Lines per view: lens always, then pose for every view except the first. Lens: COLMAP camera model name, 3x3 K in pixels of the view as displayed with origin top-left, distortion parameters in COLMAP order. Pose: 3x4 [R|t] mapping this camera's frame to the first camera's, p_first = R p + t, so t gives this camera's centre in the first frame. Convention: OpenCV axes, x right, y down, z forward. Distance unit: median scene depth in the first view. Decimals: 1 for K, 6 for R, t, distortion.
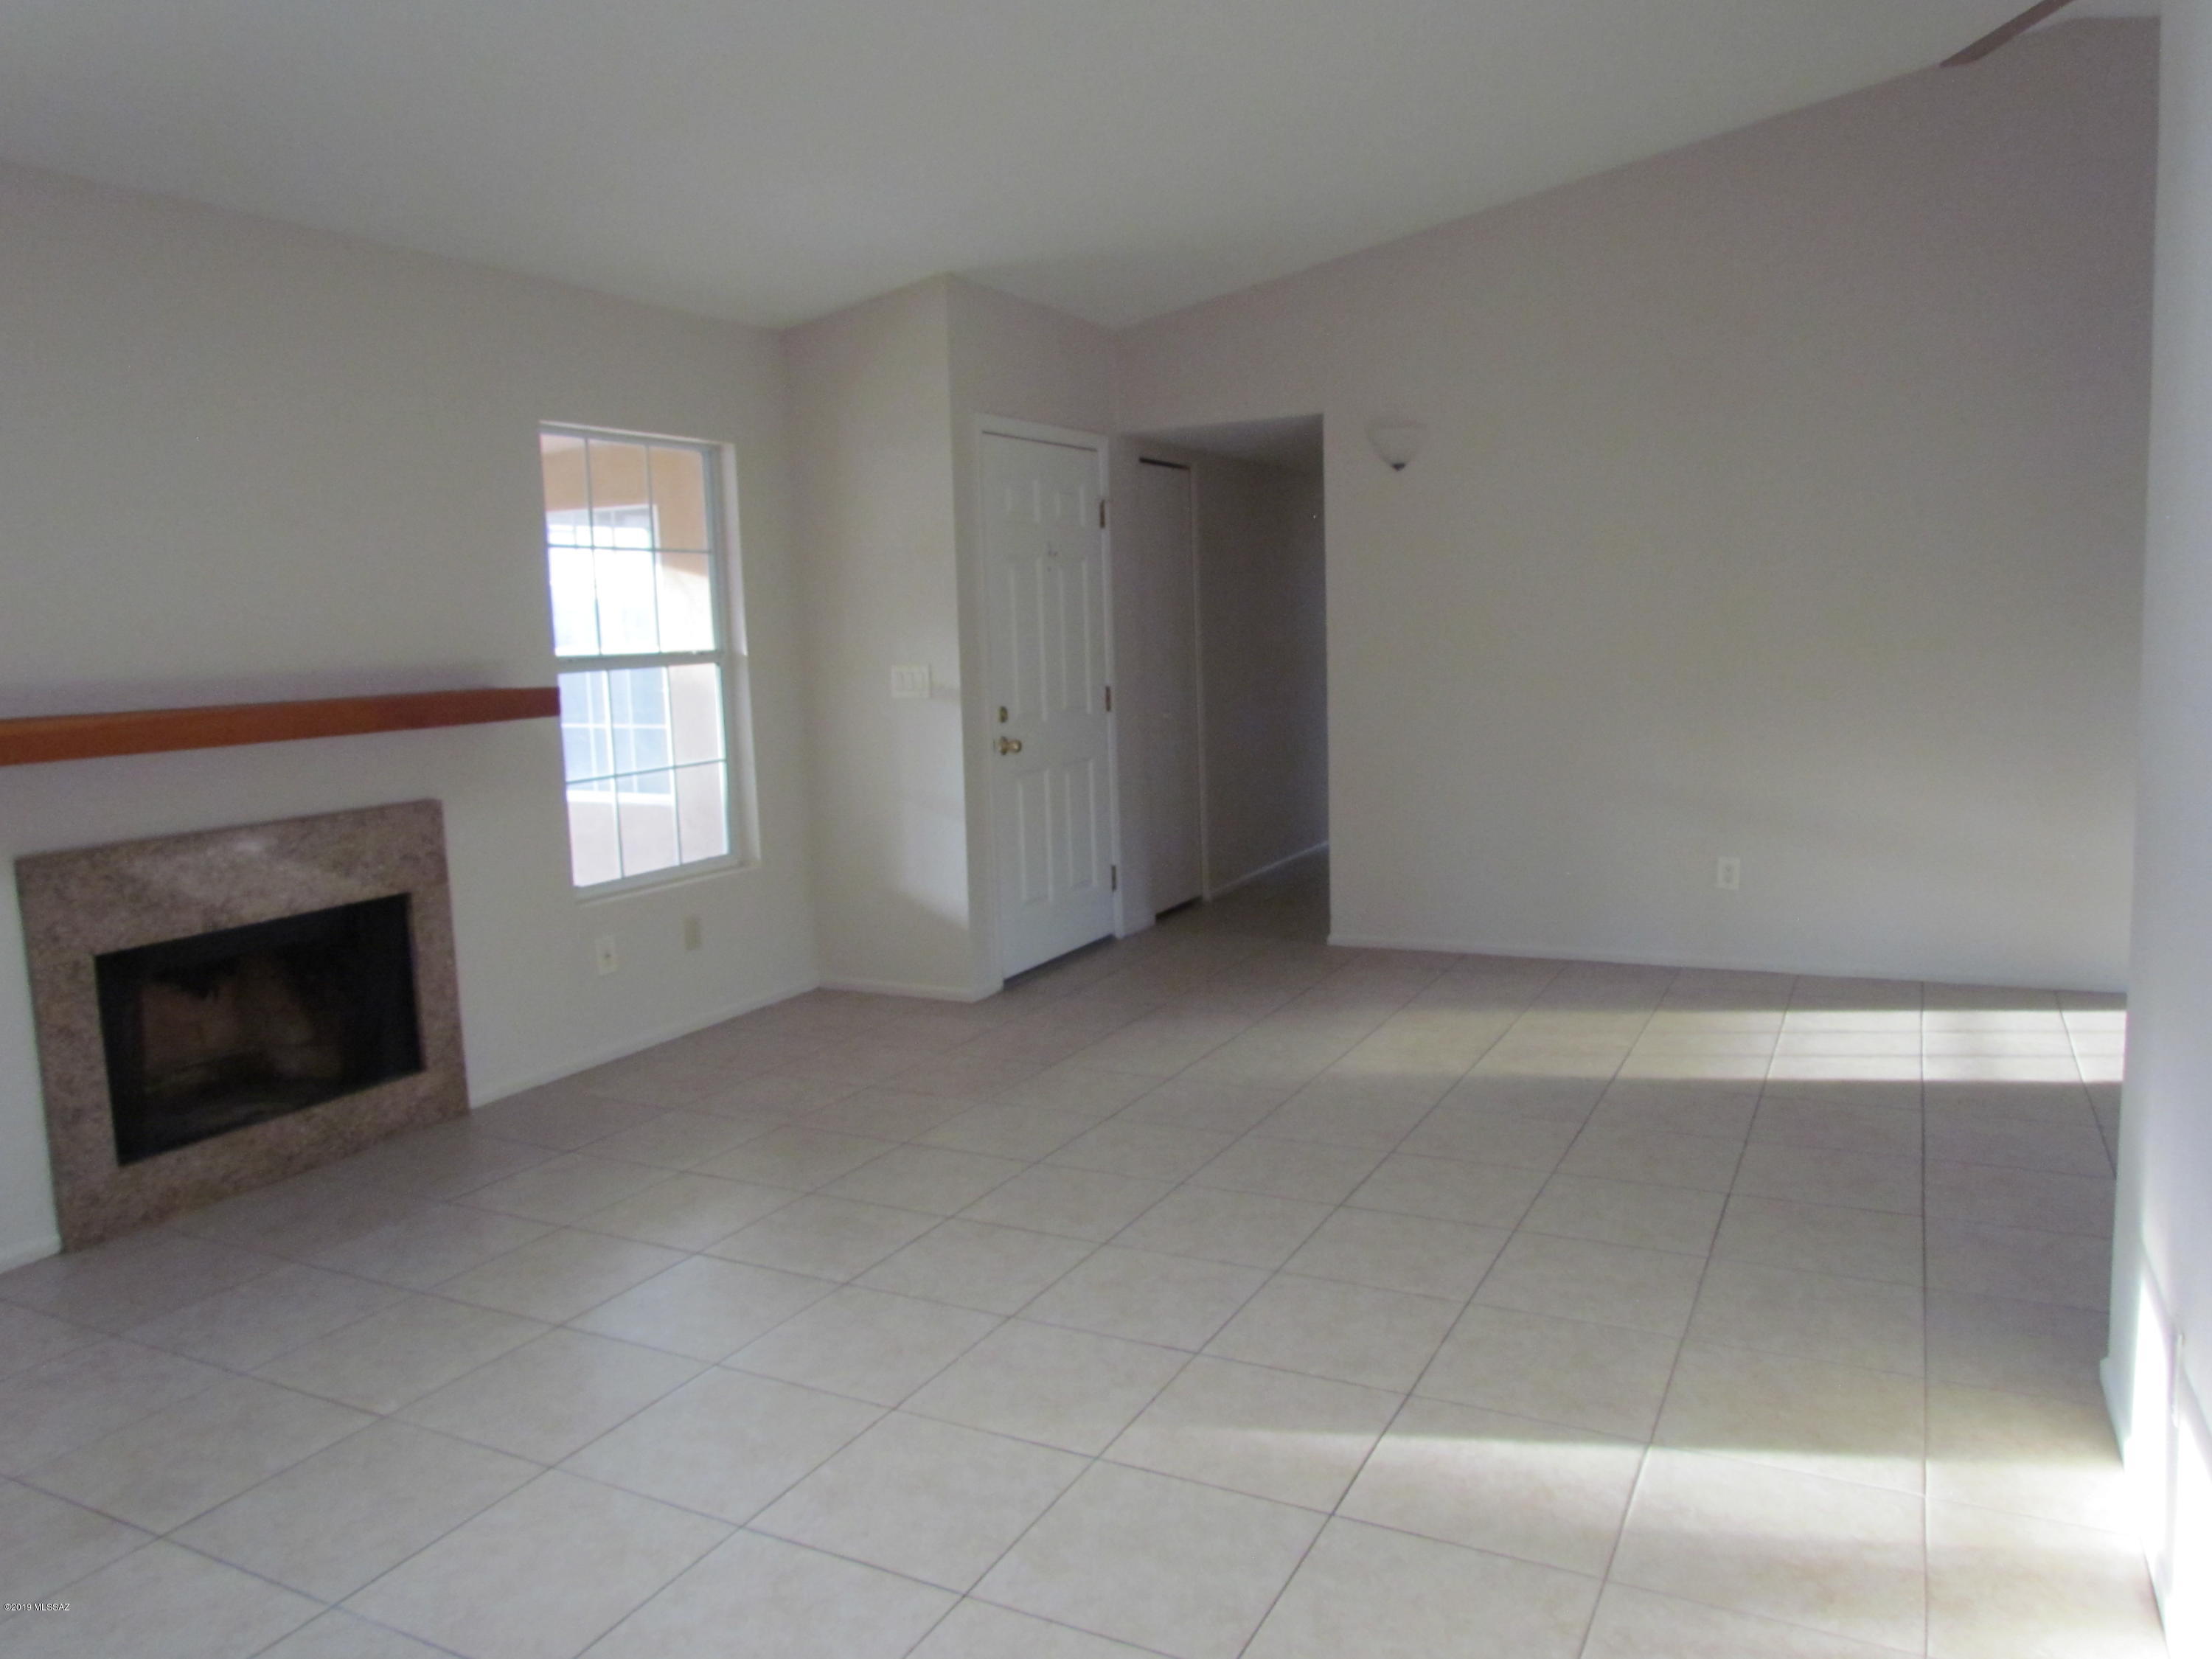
lens RADIAL K [[1566.7, 0, 1115.1], [0, 1566.7, 833.9], [0, 0, 1]] dist [-0.020854, 0.004416]
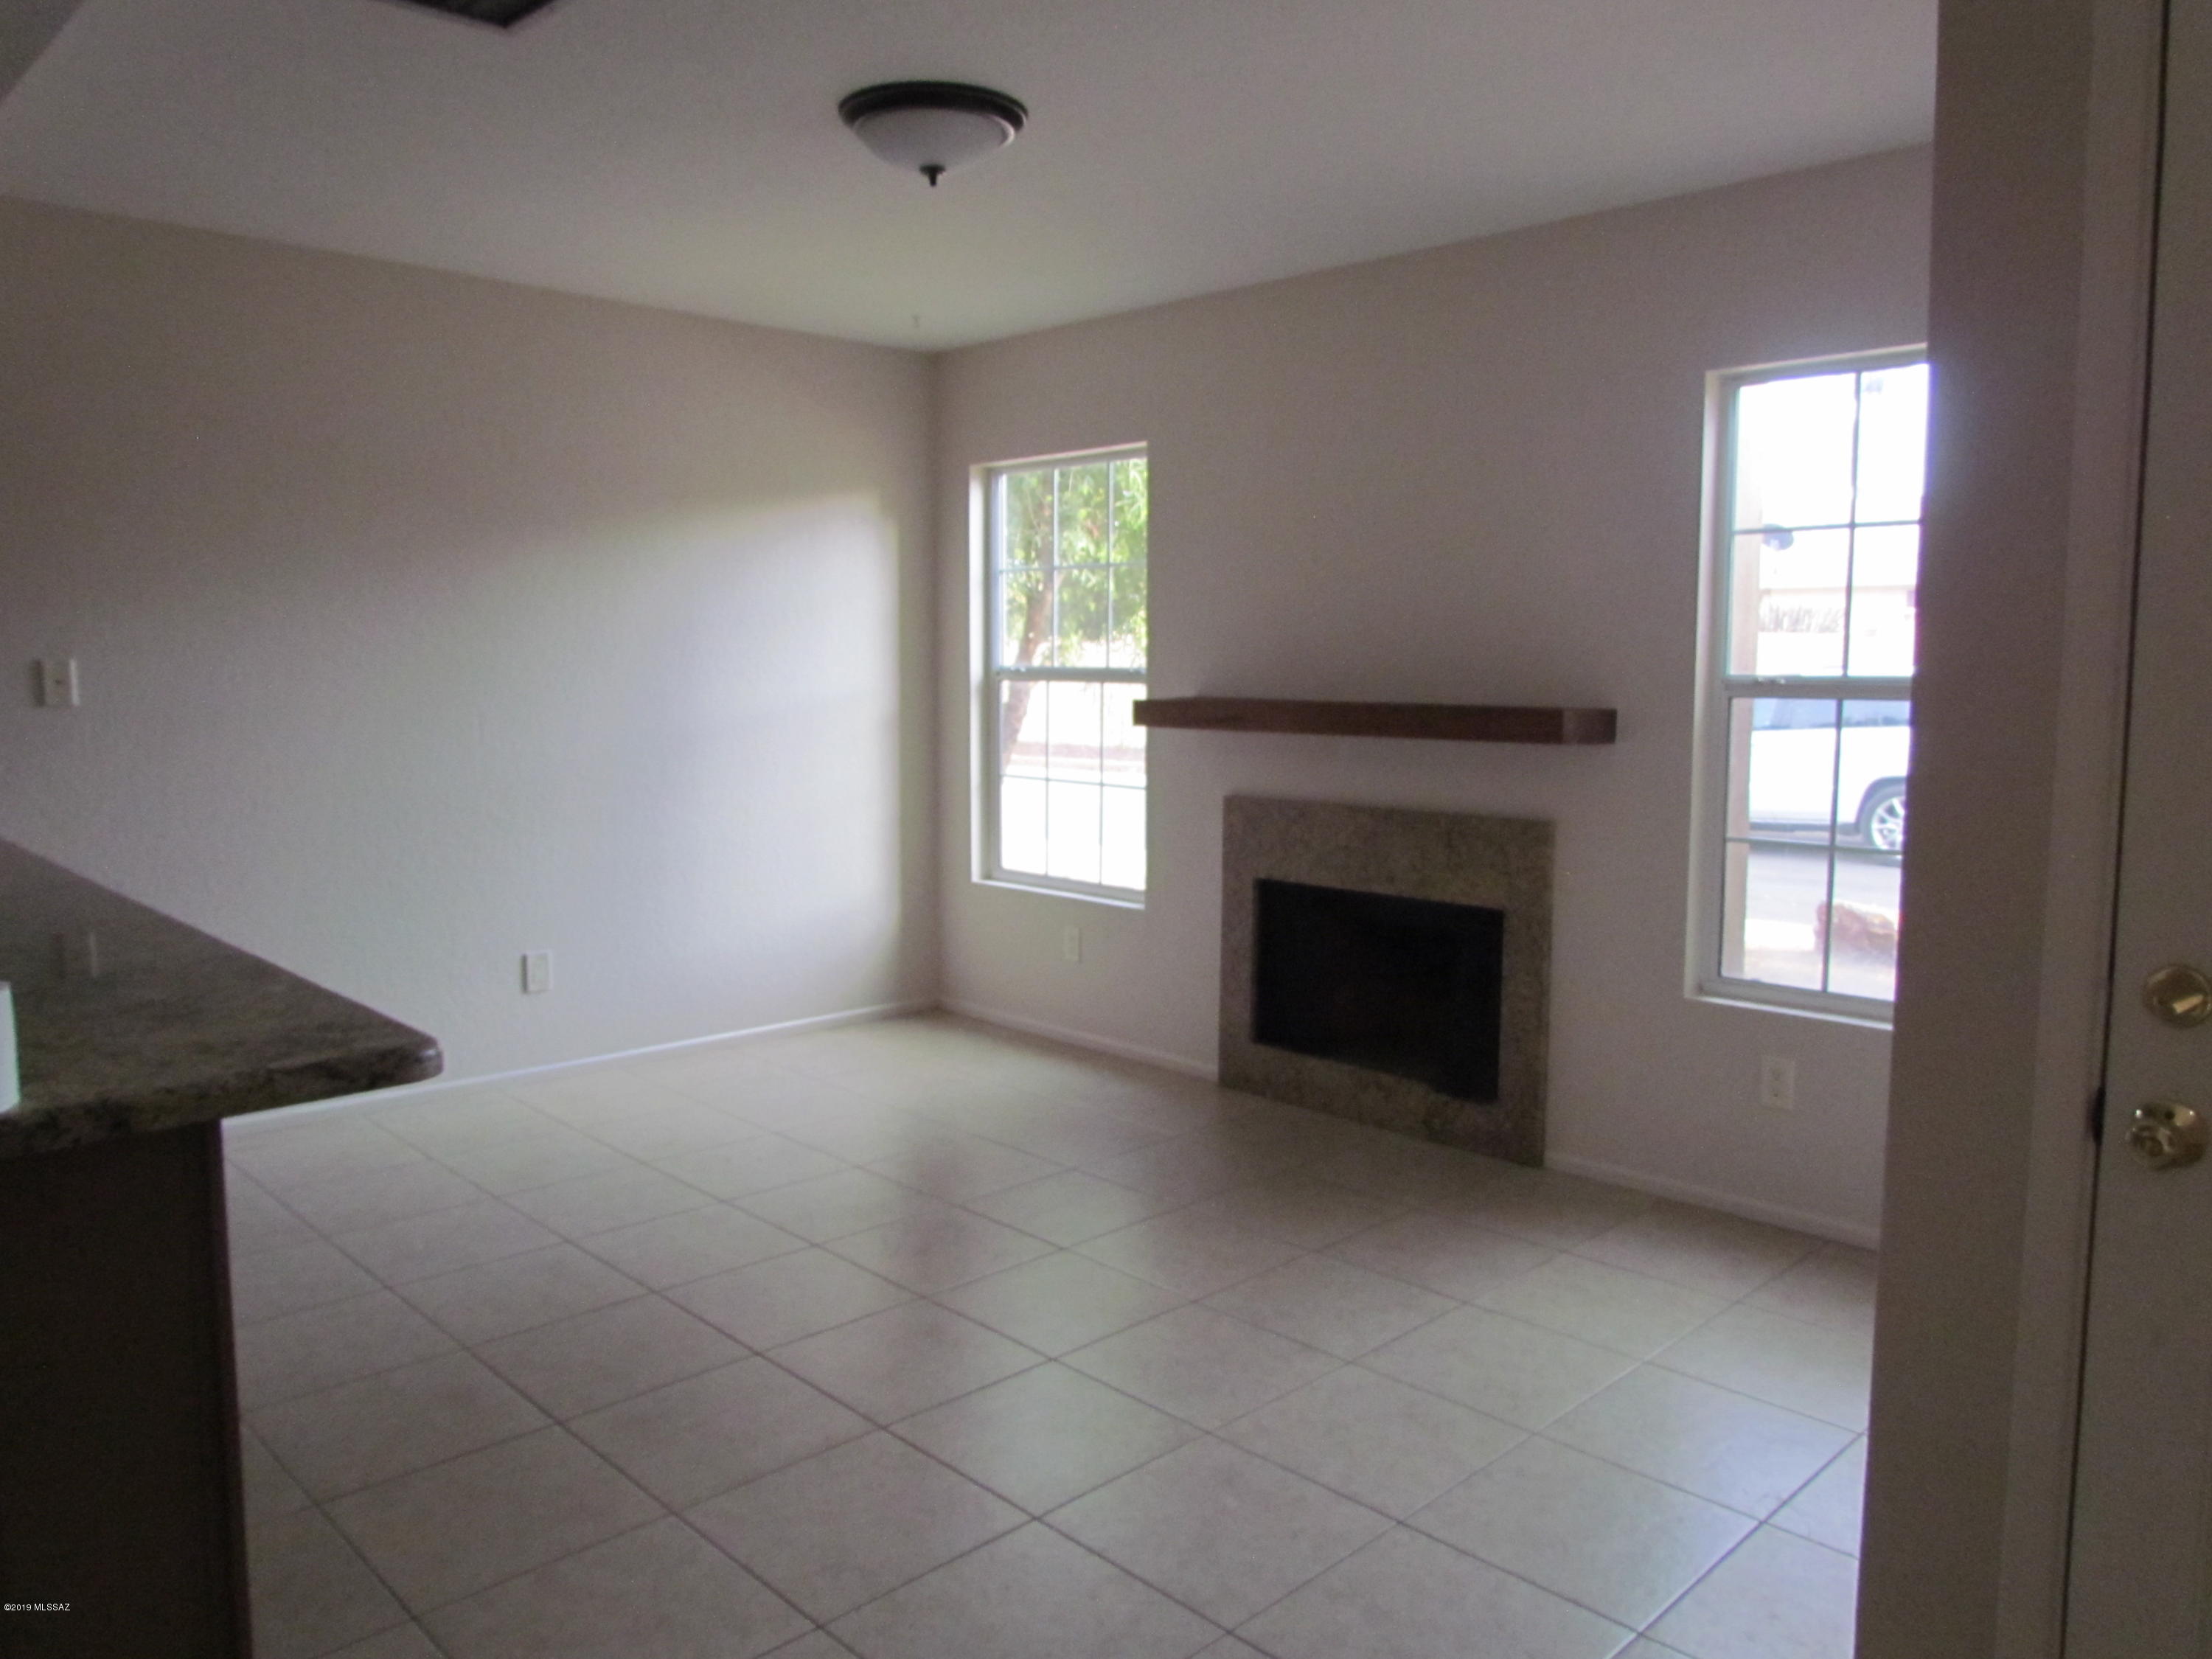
lens RADIAL K [[1543.5, 0, 1112.9], [0, 1543.5, 778.0], [0, 0, 1]] dist [-0.002901, 0.000956]
pose [[-0.323538, 0.100627, -0.940849, 0.505001], [-0.116421, 0.982541, 0.145121, -0.151070], [0.939026, 0.156486, -0.306174, 1.045544]]
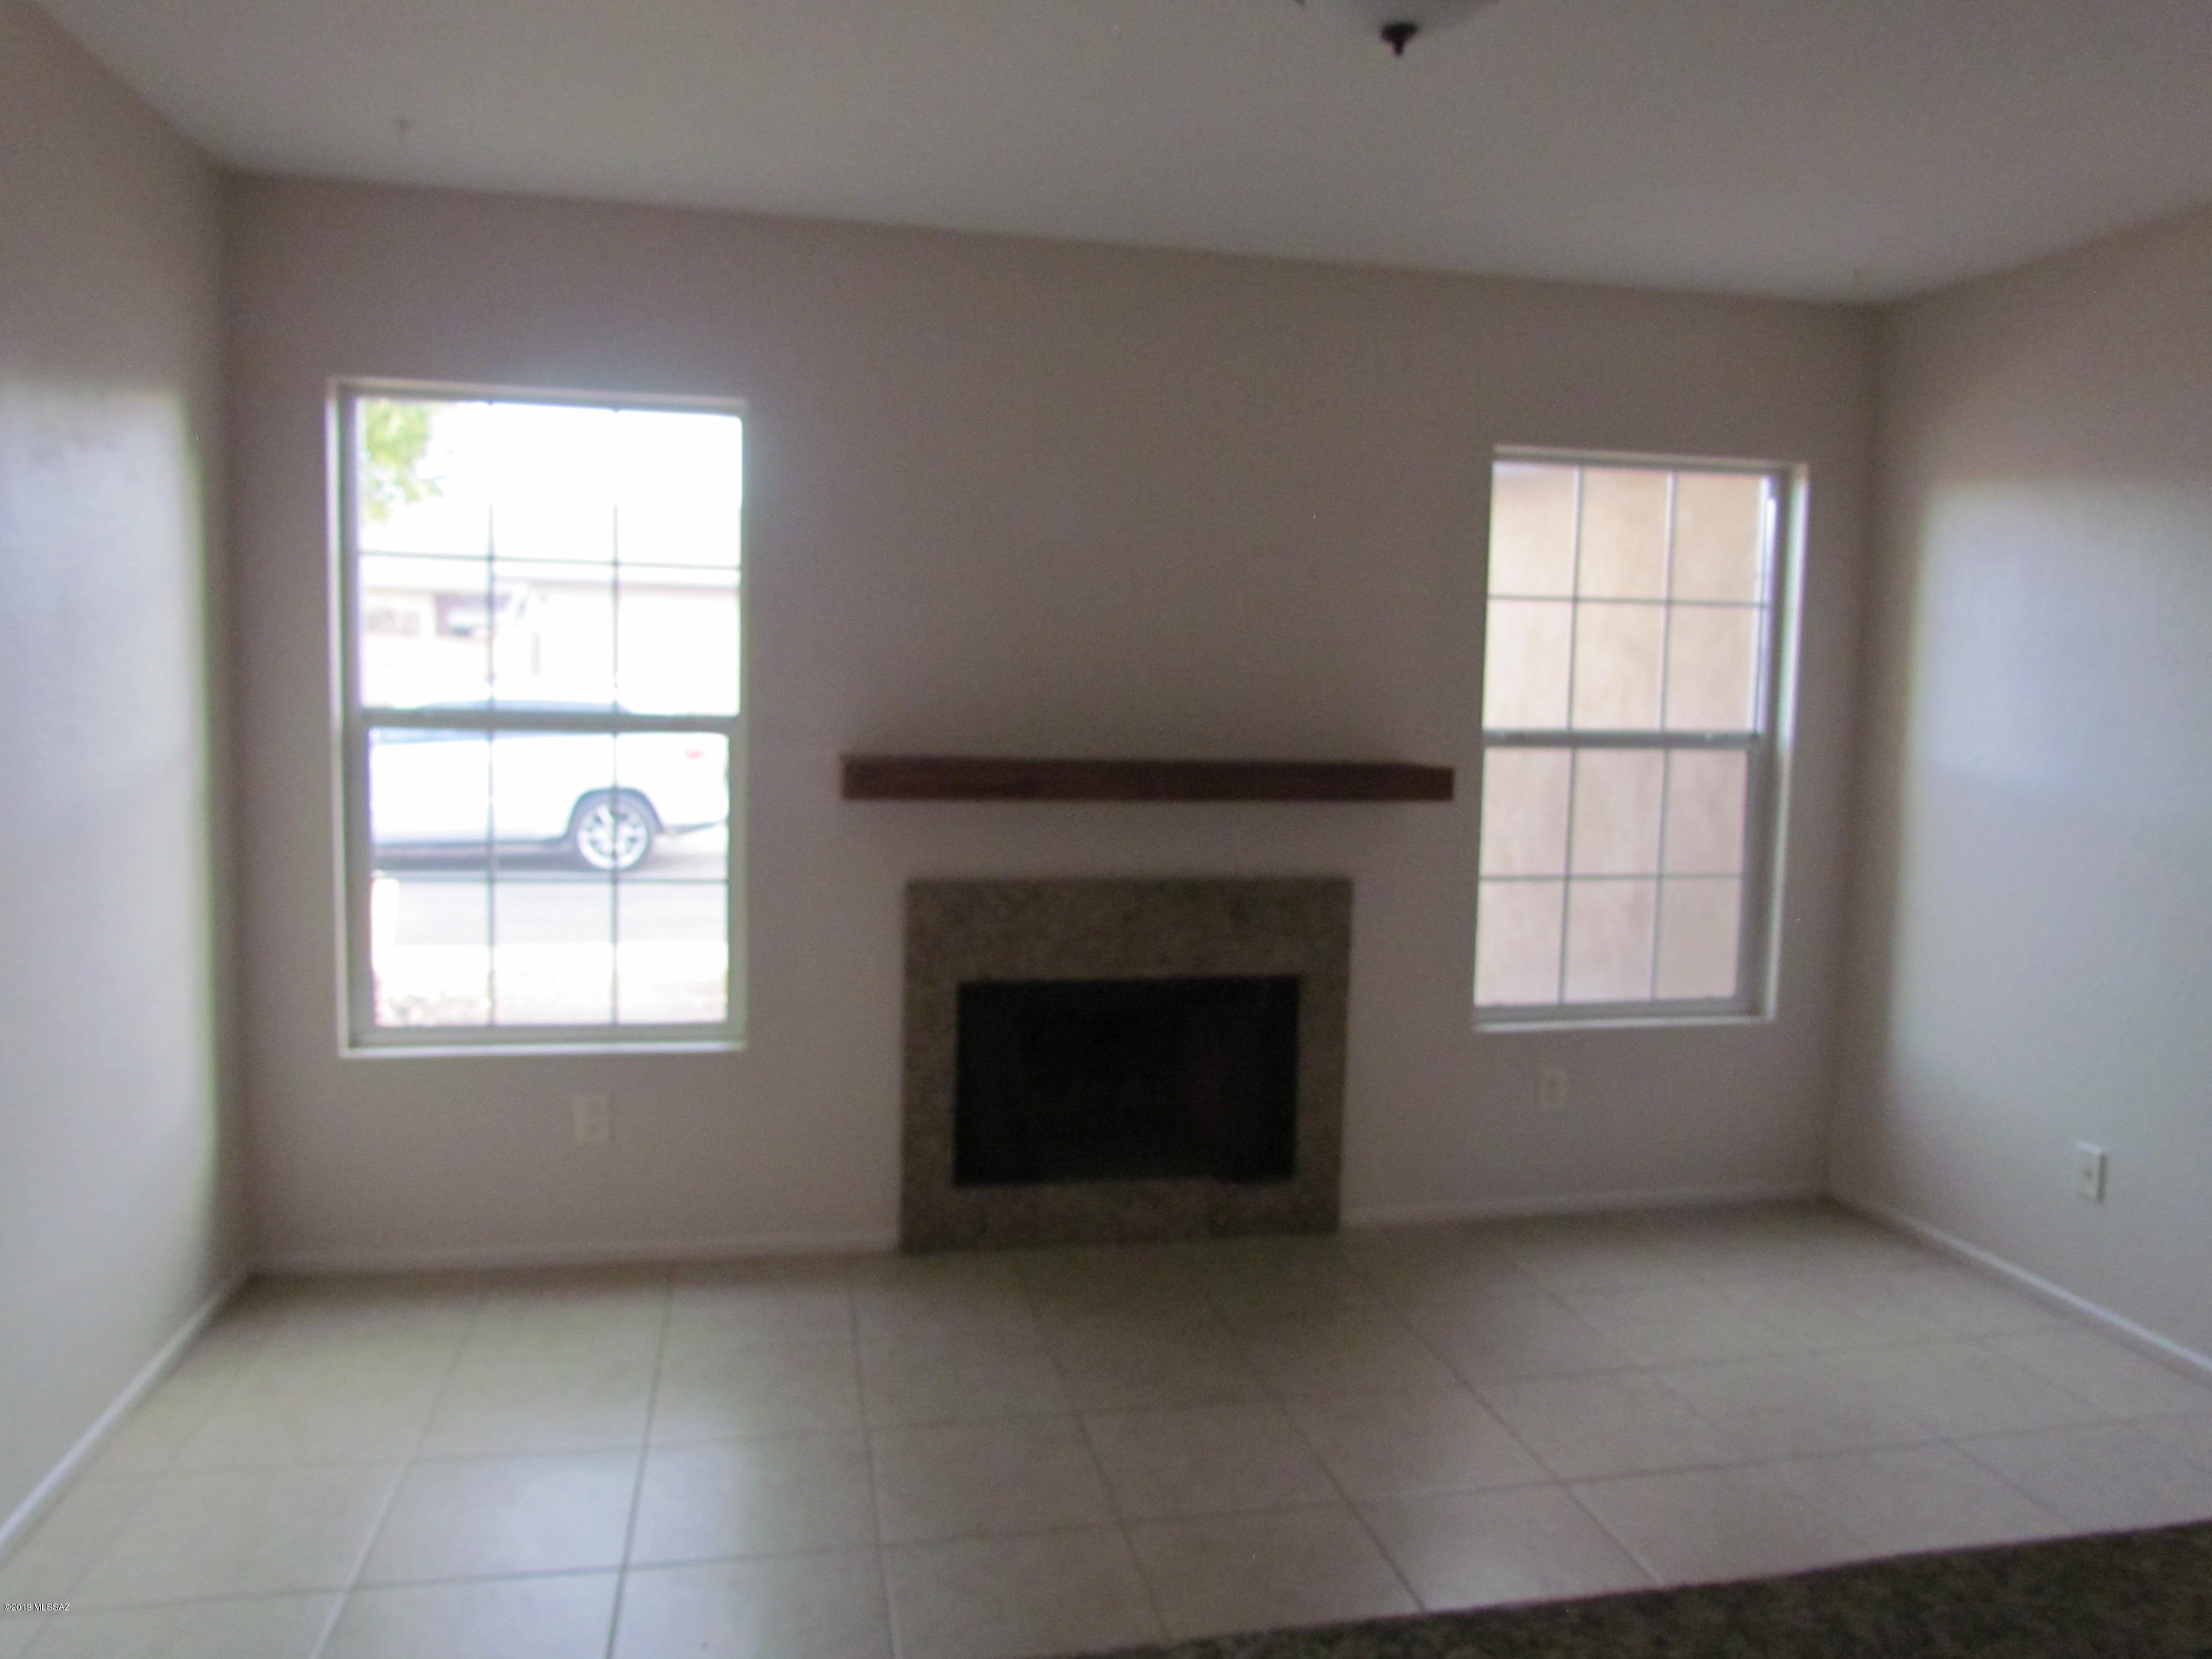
lens RADIAL K [[1535.9, 0, 1107.0], [0, 1535.9, 834.6], [0, 0, 1]] dist [-0.036330, 0.004939]
pose [[0.609083, 0.106785, -0.785885, 0.172462], [-0.140310, 0.989773, 0.025745, -0.050715], [0.780597, 0.094587, 0.617837, 0.347998]]
